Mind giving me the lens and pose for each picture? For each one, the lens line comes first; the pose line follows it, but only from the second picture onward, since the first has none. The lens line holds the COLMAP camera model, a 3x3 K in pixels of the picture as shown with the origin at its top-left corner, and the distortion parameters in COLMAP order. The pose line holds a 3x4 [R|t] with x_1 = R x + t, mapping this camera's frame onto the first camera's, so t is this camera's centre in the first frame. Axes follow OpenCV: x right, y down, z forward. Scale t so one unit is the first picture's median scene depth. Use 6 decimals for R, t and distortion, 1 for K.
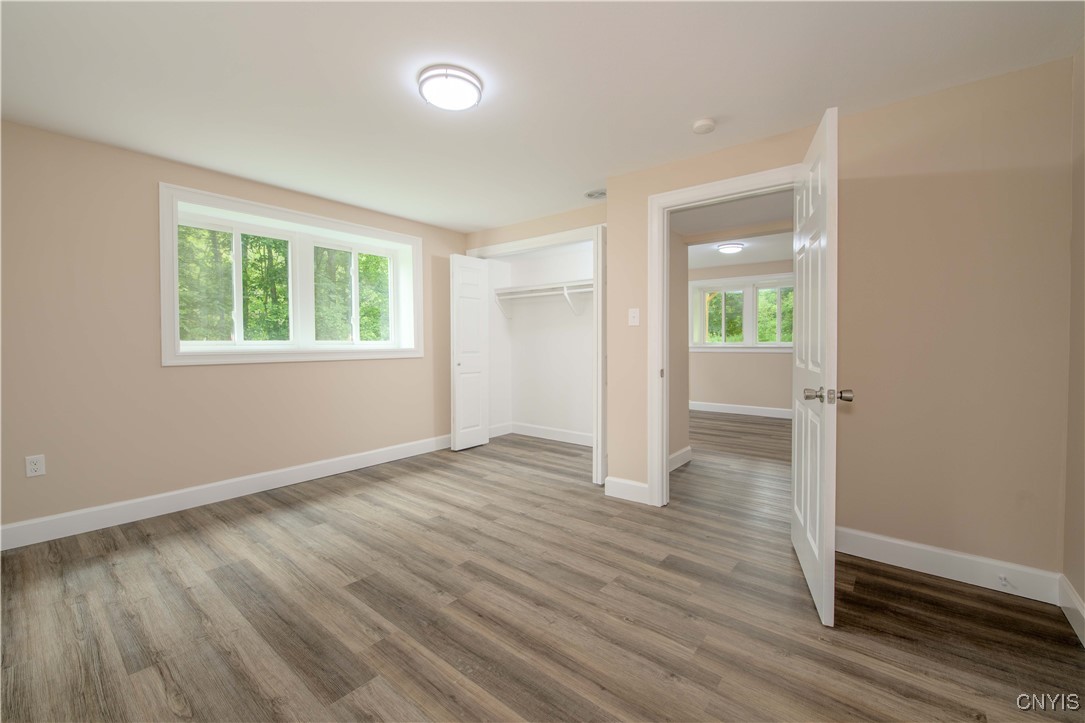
lens RADIAL K [[439.4, 0, 545.3], [0, 439.4, 355.1], [0, 0, 1]] dist [0.000113, -0.002720]
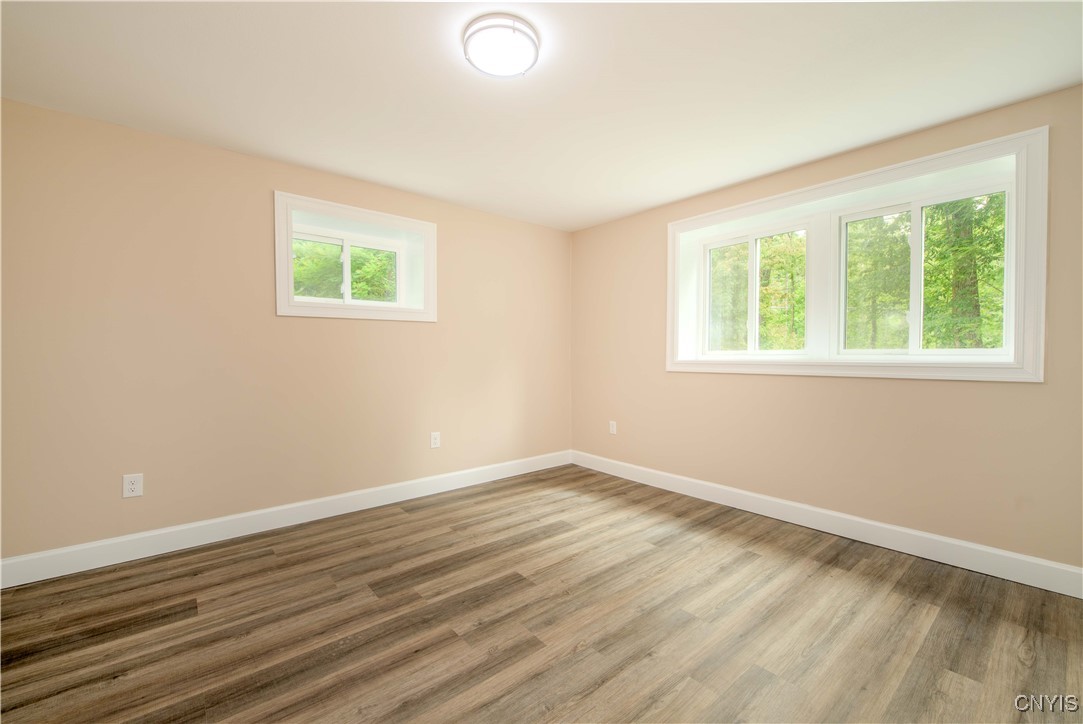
lens RADIAL K [[438.6, 0, 534.0], [0, 438.6, 360.9], [0, 0, 1]] dist [0.000113, -0.002720]
pose [[-0.183667, 0.019860, -0.982788, 0.499741], [-0.024574, 0.999391, 0.024787, -0.029820], [0.982681, 0.028703, -0.183067, 1.000376]]
